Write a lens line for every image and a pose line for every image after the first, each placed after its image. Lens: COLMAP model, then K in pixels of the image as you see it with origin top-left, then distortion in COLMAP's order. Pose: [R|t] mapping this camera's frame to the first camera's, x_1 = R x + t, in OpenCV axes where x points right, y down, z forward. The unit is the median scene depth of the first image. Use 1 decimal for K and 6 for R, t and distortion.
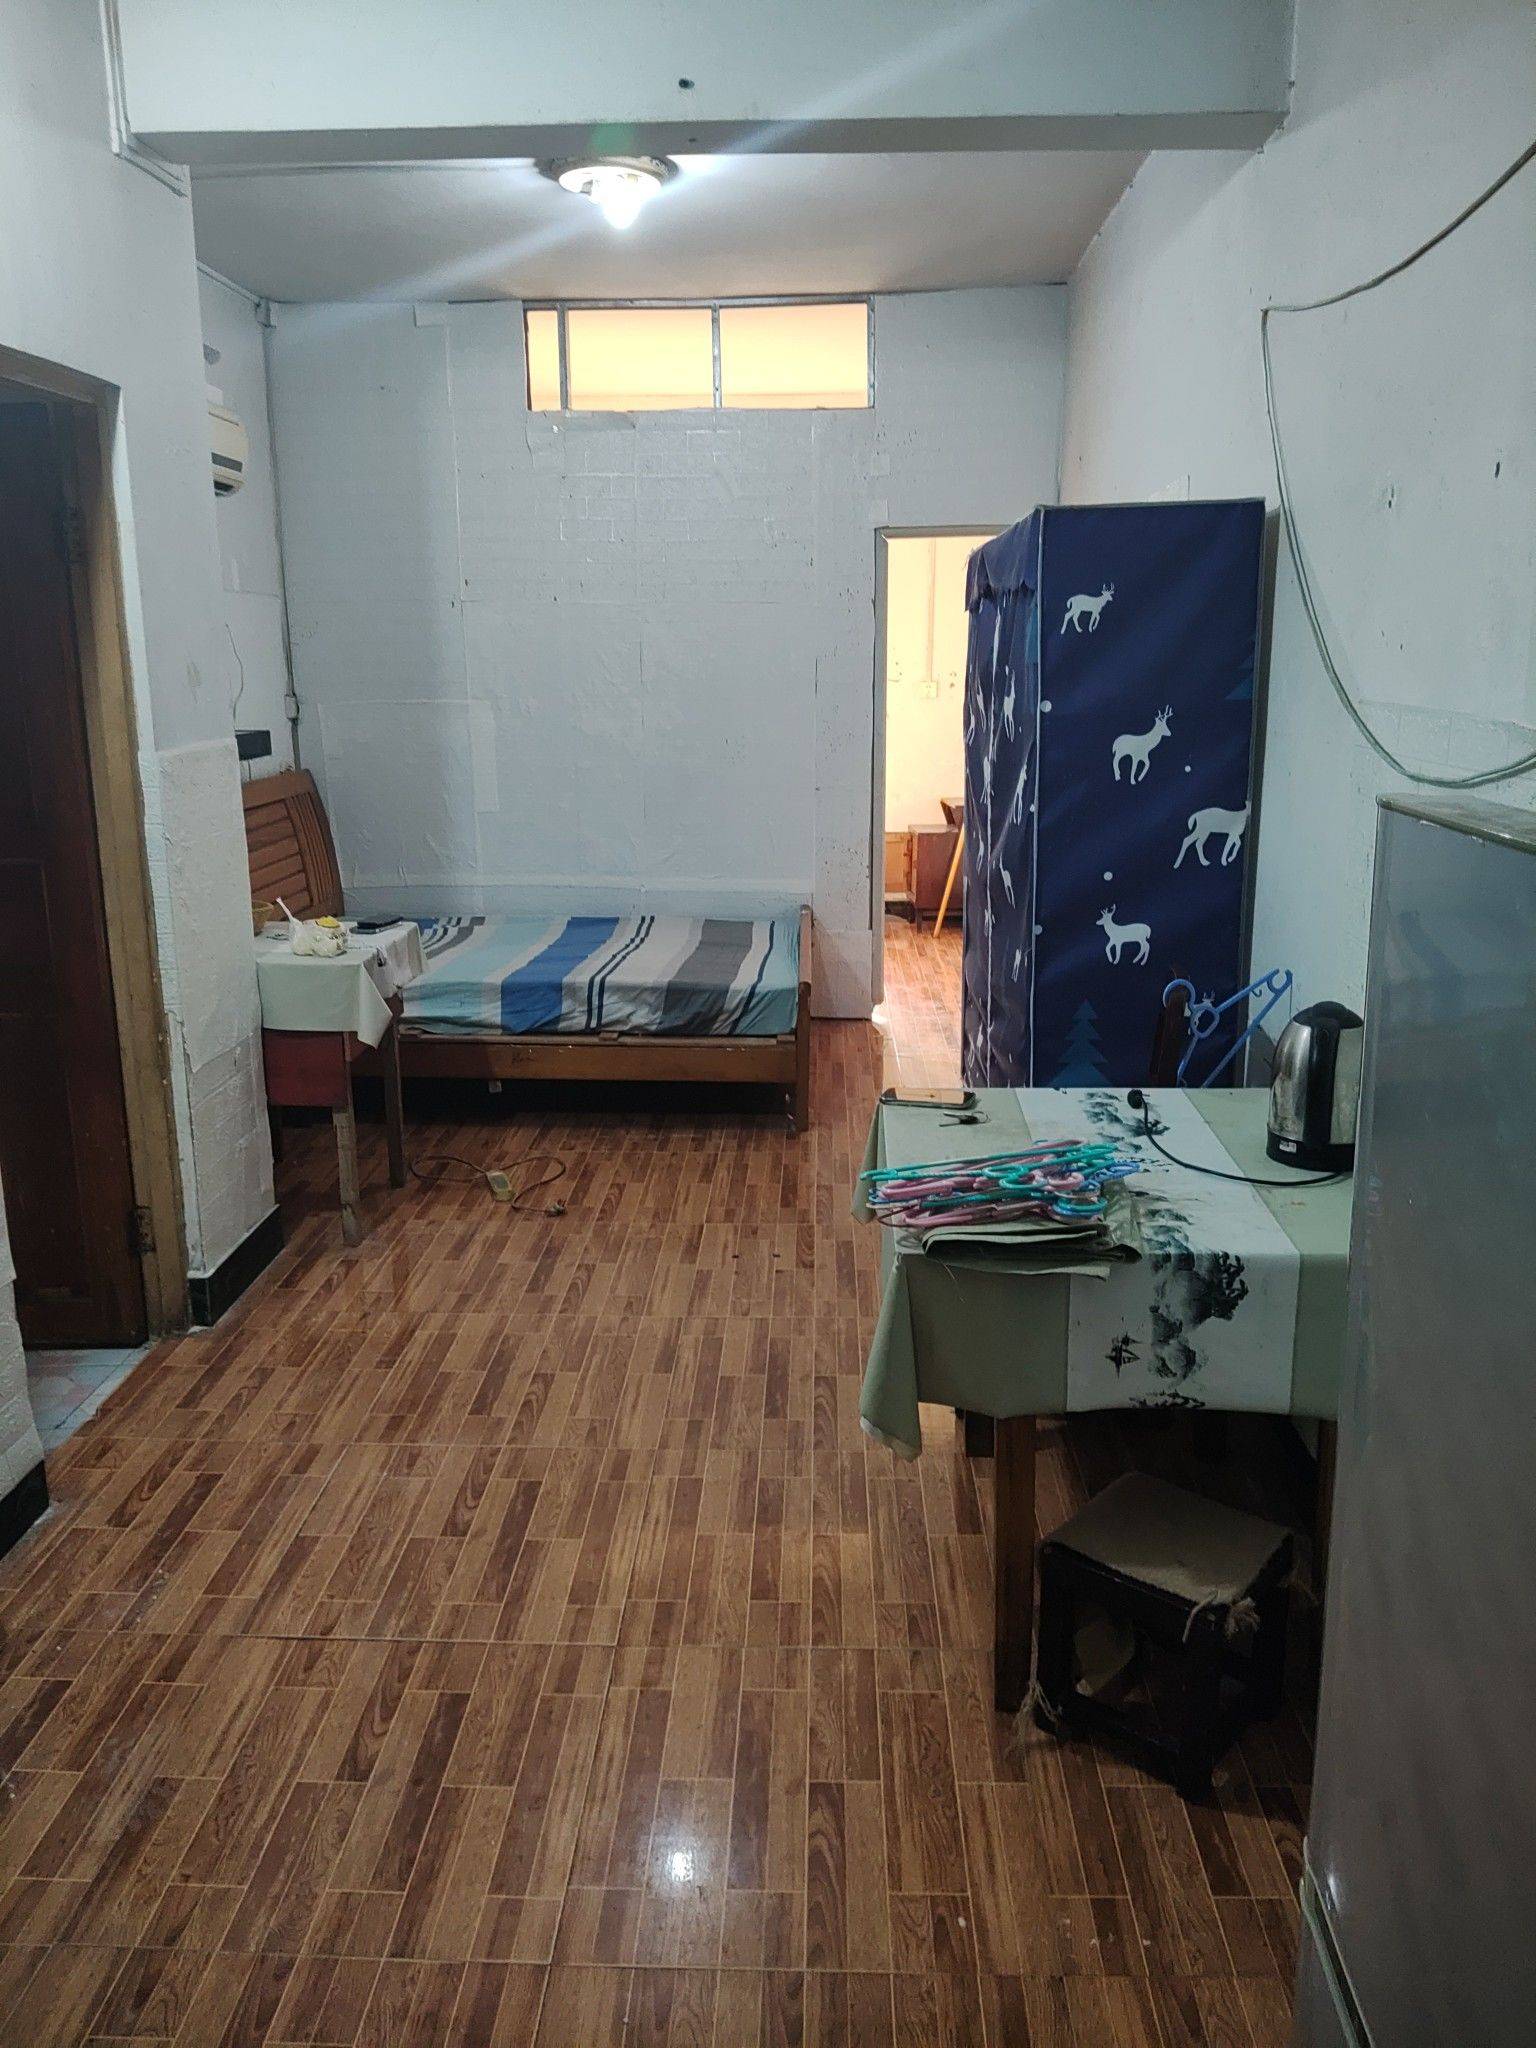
lens RADIAL K [[1539.9, 0, 757.2], [0, 1539.9, 1027.1], [0, 0, 1]] dist [0.098634, -0.196979]
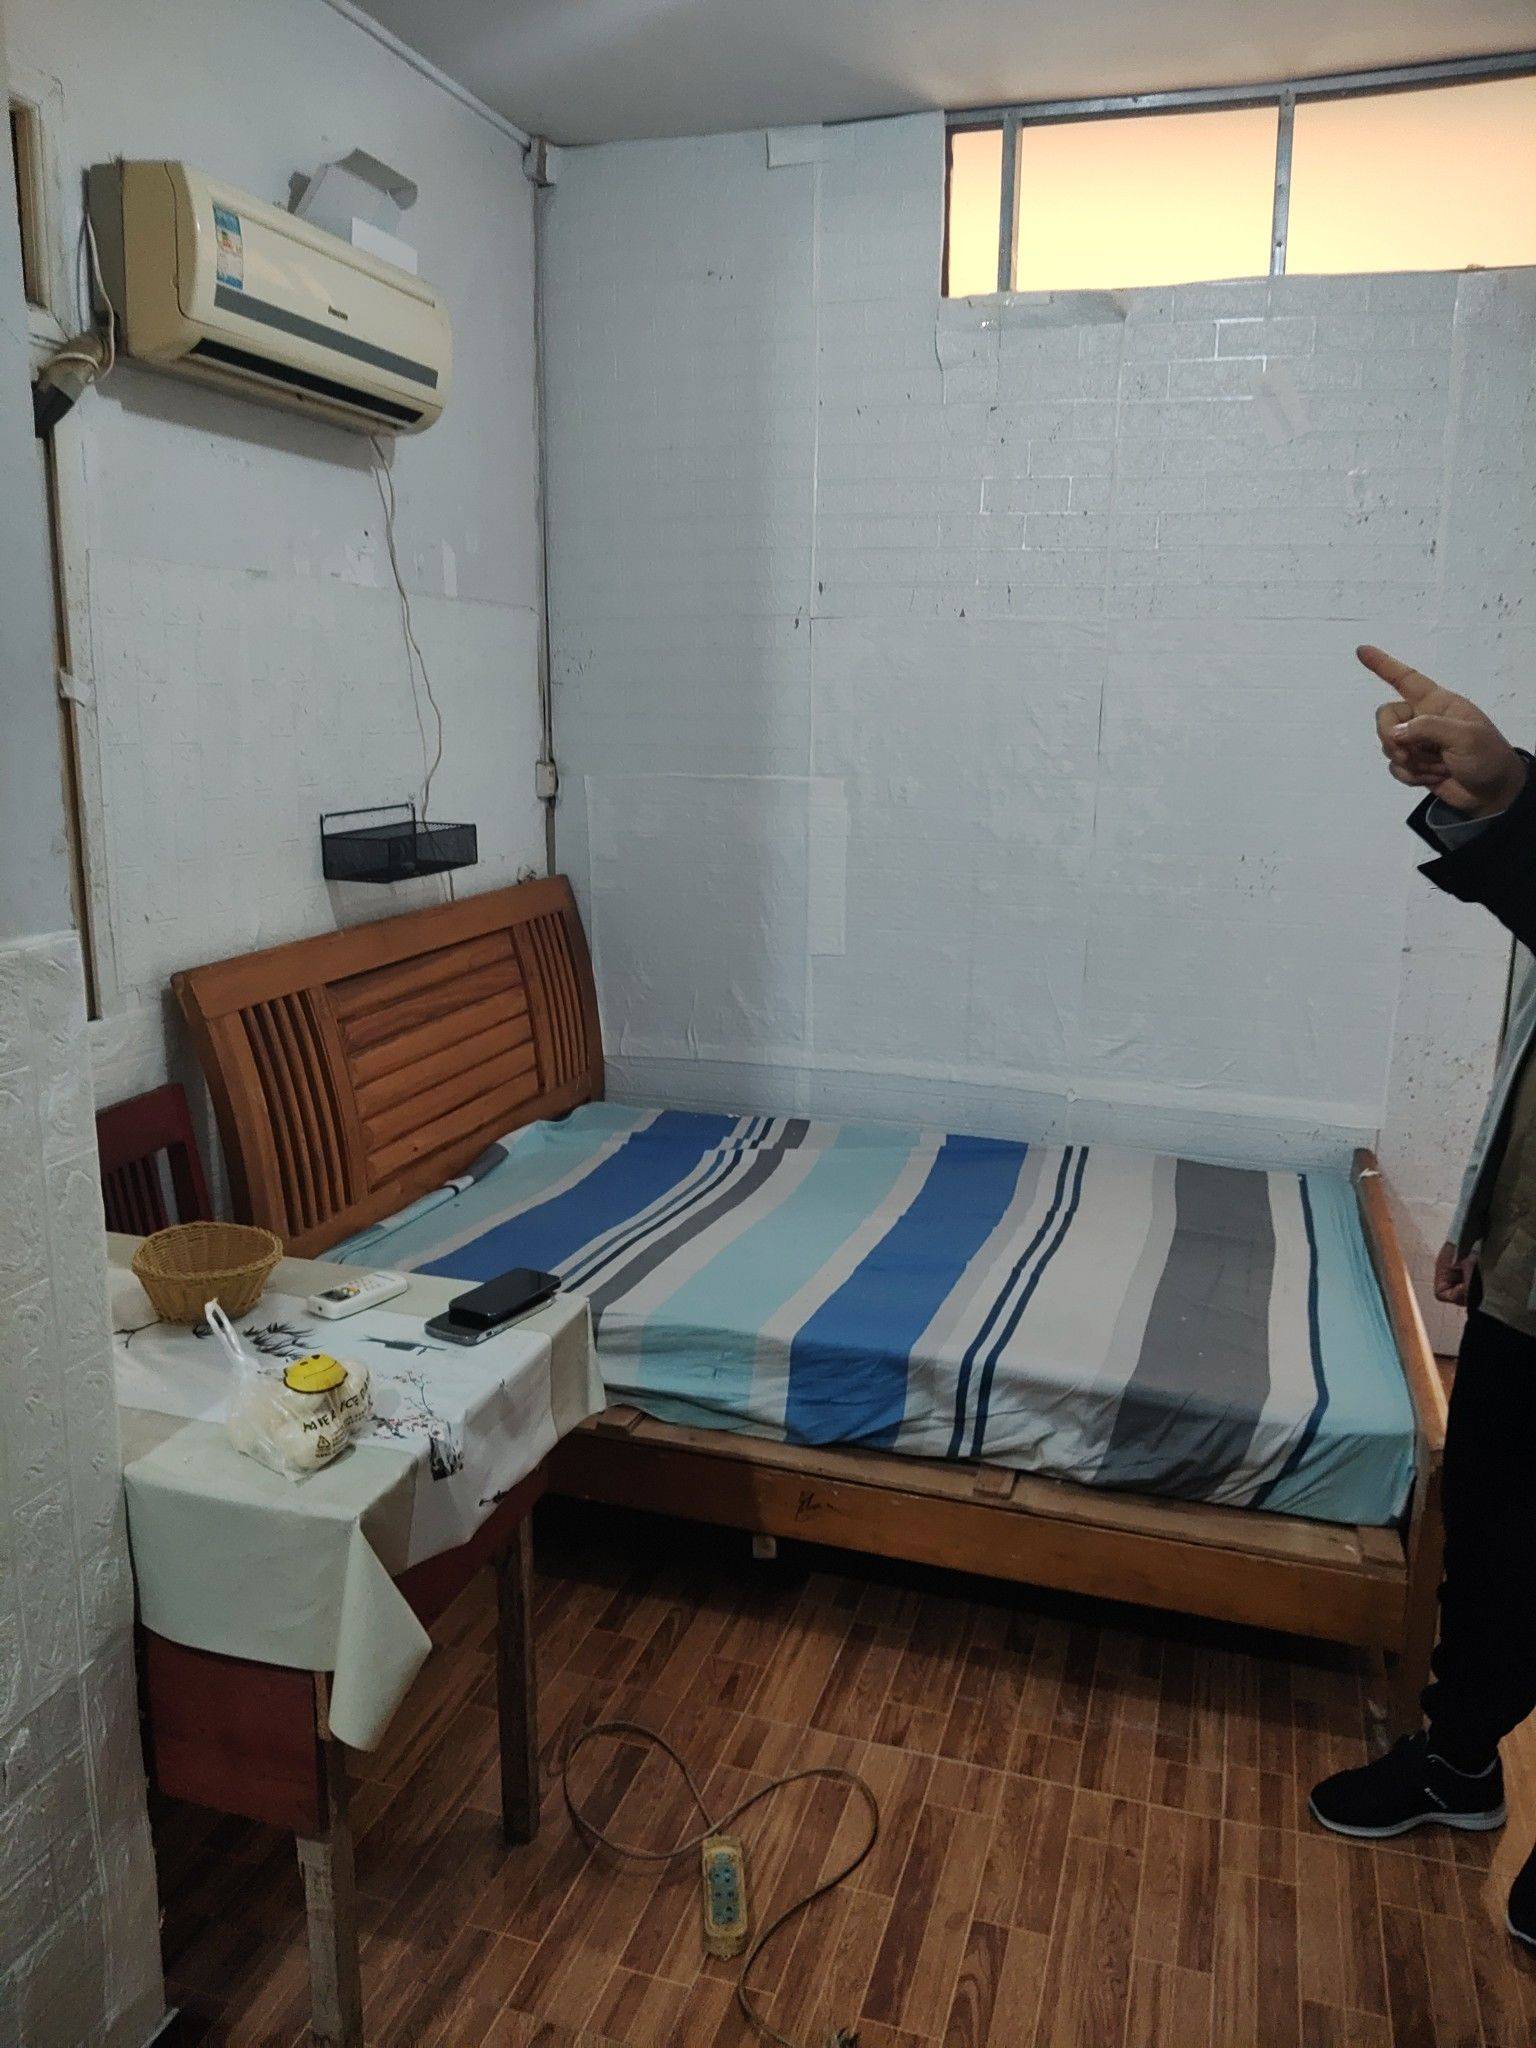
lens RADIAL K [[1539.9, 0, 757.2], [0, 1539.9, 1027.1], [0, 0, 1]] dist [0.098634, -0.196979]
pose [[0.965694, 0.071544, -0.249632, -0.055387], [-0.077347, 0.996913, -0.013501, -0.124562], [0.247895, 0.032346, 0.968247, 0.491574]]
